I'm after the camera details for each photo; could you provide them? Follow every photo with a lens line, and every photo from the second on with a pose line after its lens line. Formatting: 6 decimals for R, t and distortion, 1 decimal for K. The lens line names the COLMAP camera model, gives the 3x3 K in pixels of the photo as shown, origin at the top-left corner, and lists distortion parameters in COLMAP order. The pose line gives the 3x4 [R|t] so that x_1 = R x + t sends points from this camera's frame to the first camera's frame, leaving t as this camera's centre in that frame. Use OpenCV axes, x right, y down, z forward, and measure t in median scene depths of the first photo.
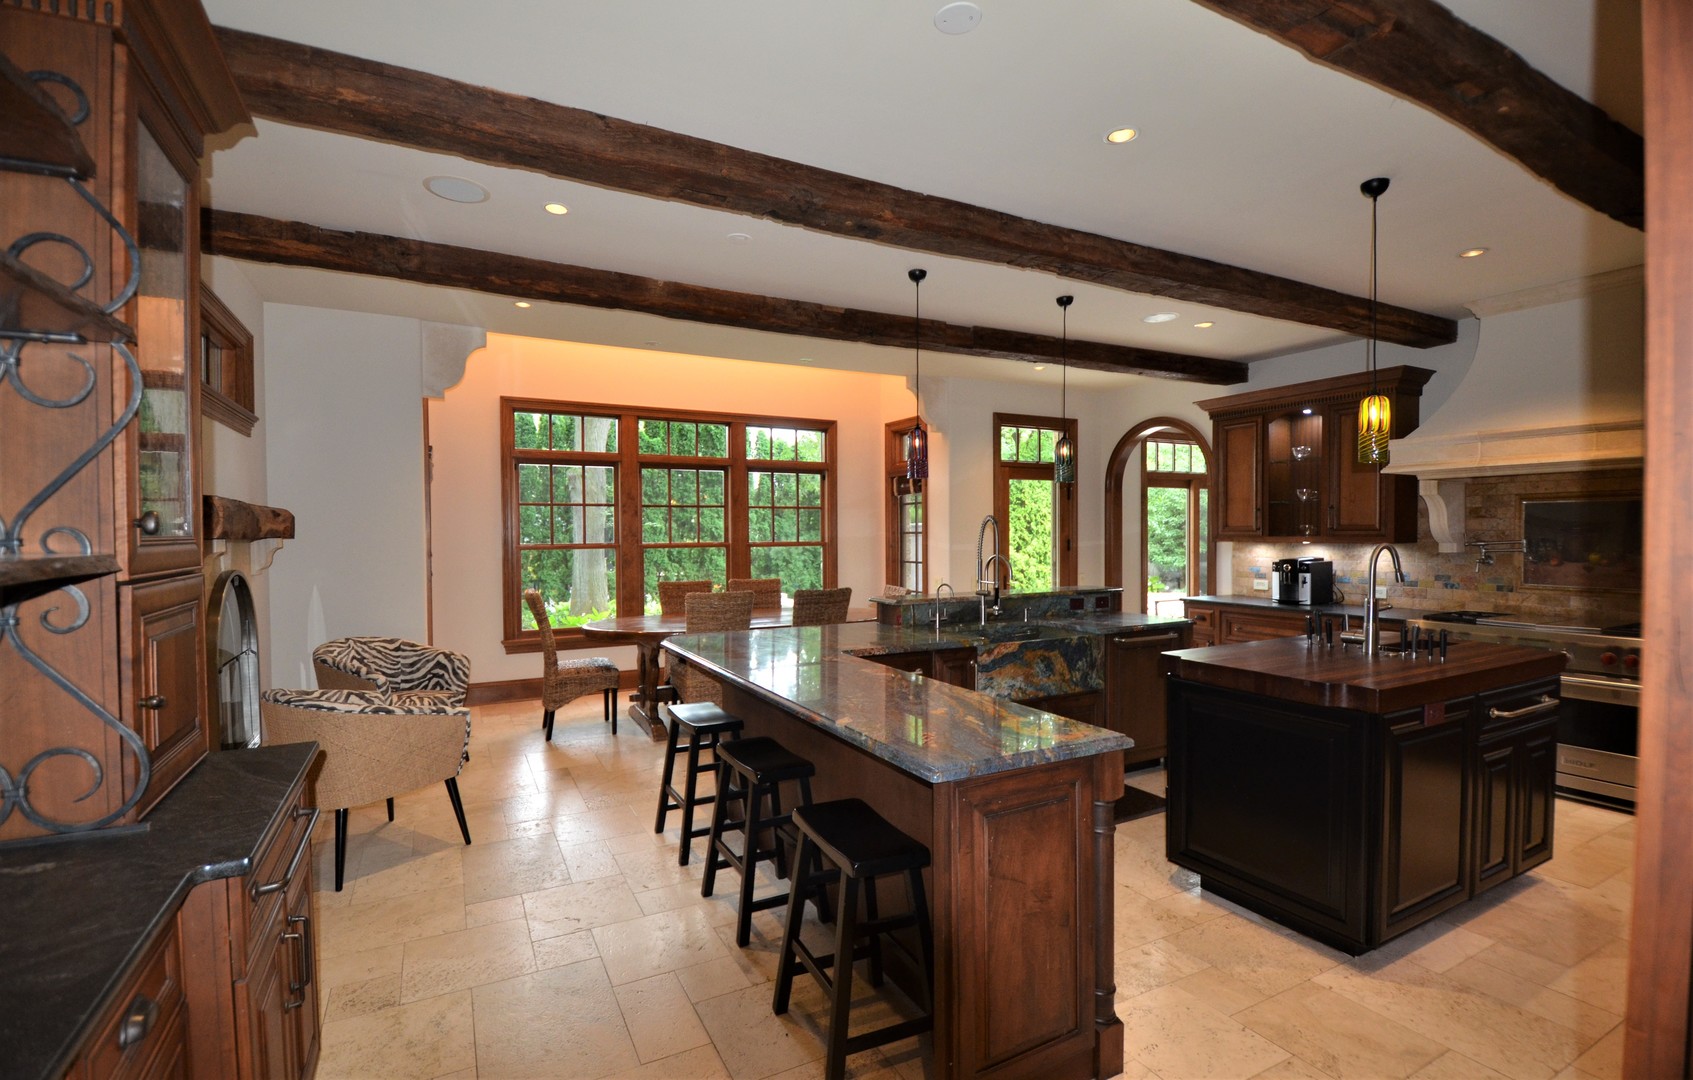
lens RADIAL K [[762.2, 0, 846.5], [0, 762.2, 540.0], [0, 0, 1]] dist [-0.001060, -0.000406]
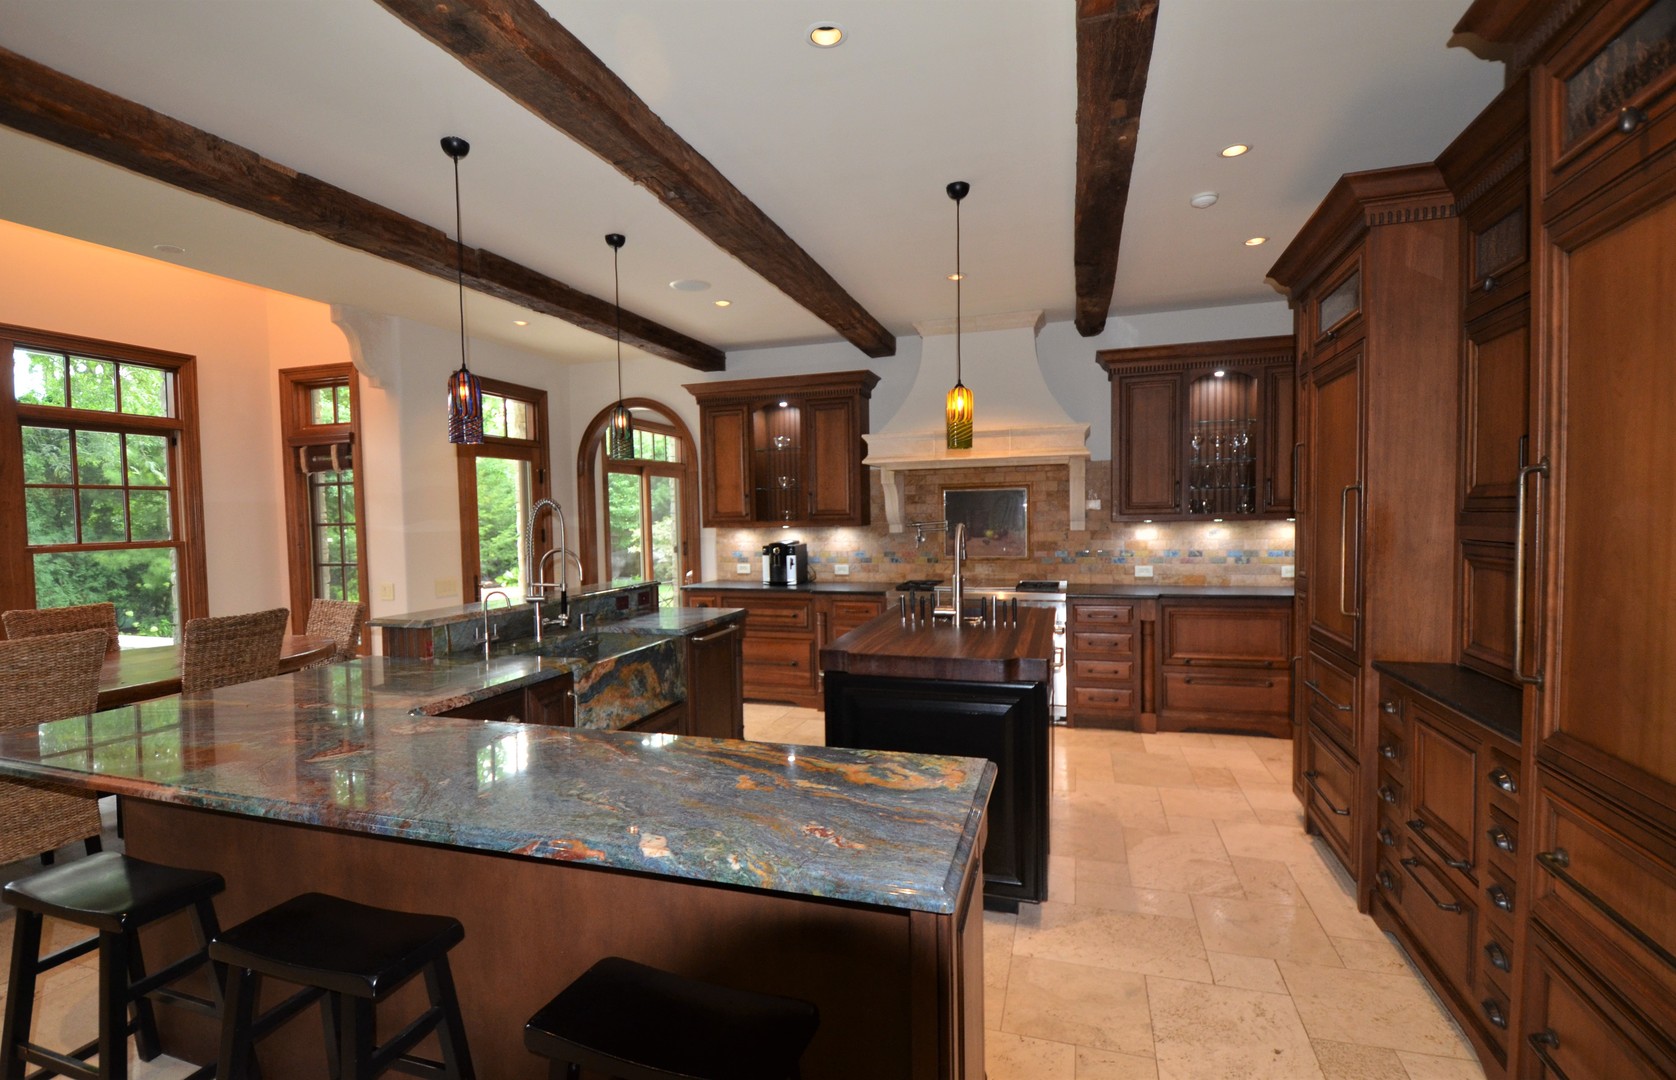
lens RADIAL K [[777.5, 0, 838.0], [0, 777.5, 540.0], [0, 0, 1]] dist [0.031161, -0.036756]
pose [[0.724533, -0.030411, 0.688569, -0.103985], [0.021901, 0.999537, 0.021100, 0.000329], [-0.688892, -0.000207, 0.724864, 0.167251]]
